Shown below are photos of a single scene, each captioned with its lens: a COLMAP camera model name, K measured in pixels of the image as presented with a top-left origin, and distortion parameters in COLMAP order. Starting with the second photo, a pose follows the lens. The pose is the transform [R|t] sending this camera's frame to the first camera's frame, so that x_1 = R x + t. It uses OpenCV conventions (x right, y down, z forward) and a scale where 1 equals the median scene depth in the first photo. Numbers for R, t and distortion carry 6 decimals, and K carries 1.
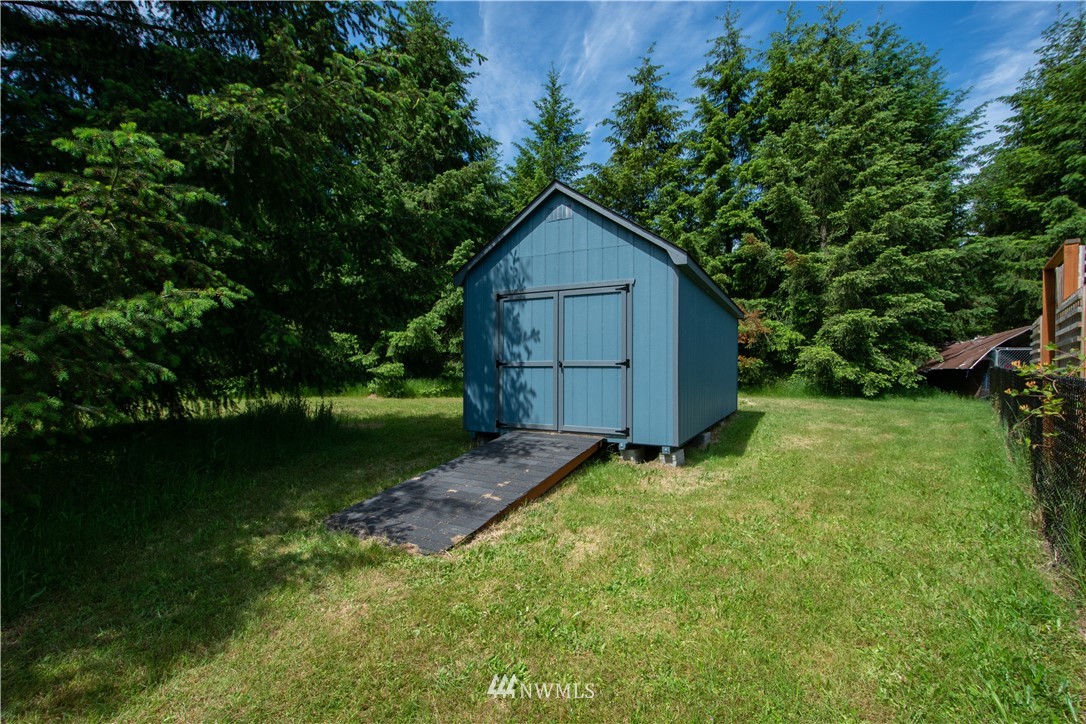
lens RADIAL K [[468.0, 0, 548.2], [0, 468.0, 364.5], [0, 0, 1]] dist [0.002130, 0.000076]
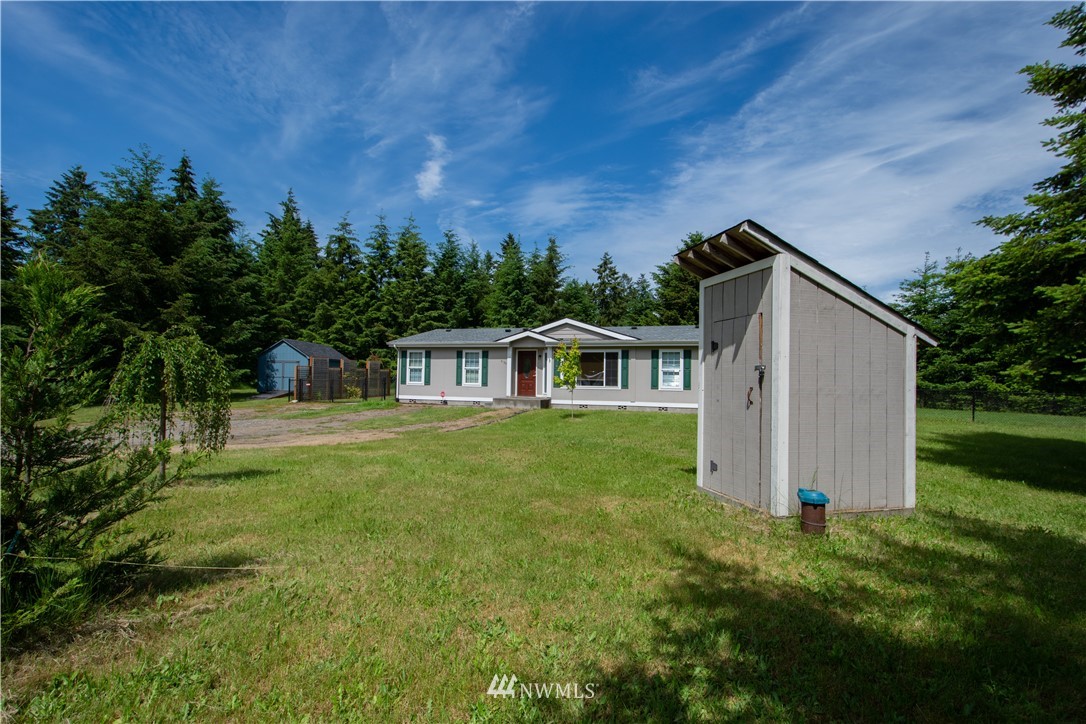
lens RADIAL K [[468.0, 0, 548.2], [0, 468.0, 364.5], [0, 0, 1]] dist [0.002130, 0.000076]
pose [[0.875887, 0.007904, 0.482452, 0.027882], [0.007394, 0.999529, -0.029800, 0.014025], [-0.482460, 0.029669, 0.875415, -1.448150]]
